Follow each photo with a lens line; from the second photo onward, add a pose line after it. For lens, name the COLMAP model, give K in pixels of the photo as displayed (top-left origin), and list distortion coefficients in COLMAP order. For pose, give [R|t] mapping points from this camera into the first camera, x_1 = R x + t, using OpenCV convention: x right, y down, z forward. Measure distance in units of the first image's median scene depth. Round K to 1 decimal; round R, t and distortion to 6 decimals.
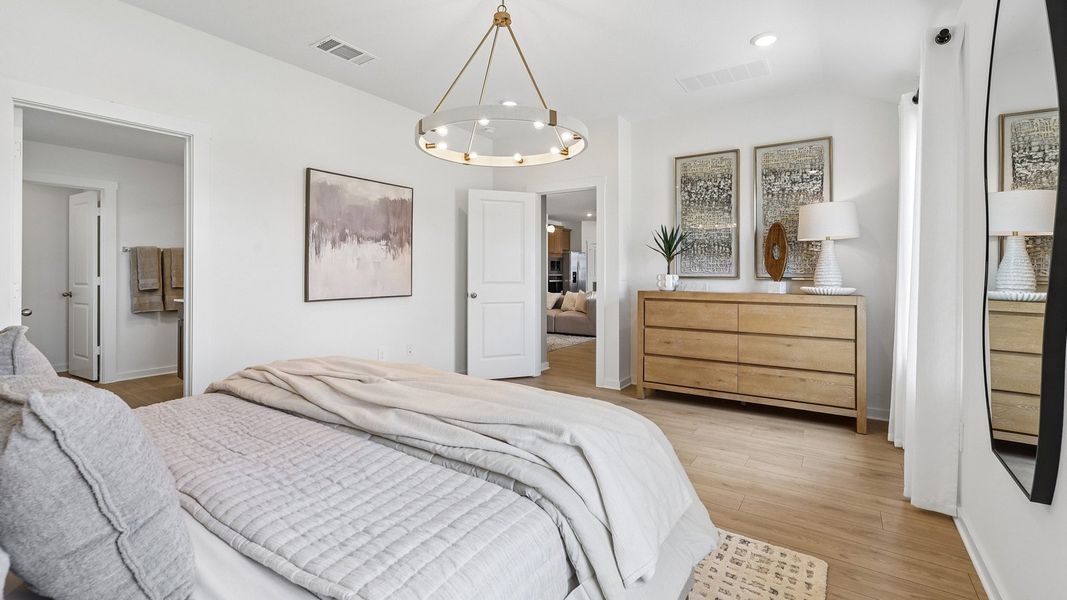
lens RADIAL K [[458.7, 0, 539.8], [0, 458.7, 273.3], [0, 0, 1]] dist [0.000654, 0.000484]
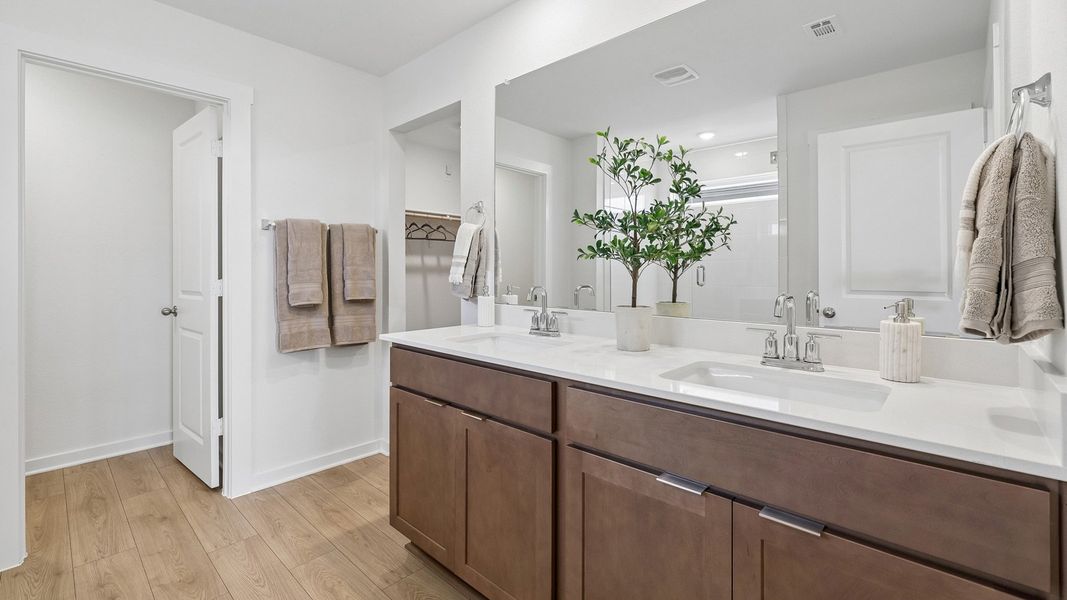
lens RADIAL K [[458.7, 0, 539.8], [0, 458.7, 273.3], [0, 0, 1]] dist [0.000654, 0.000484]
pose [[0.987591, 0.000118, -0.157051, -0.514554], [0.000582, 0.999990, 0.004410, -0.001573], [0.157050, -0.004447, 0.987581, 0.536568]]
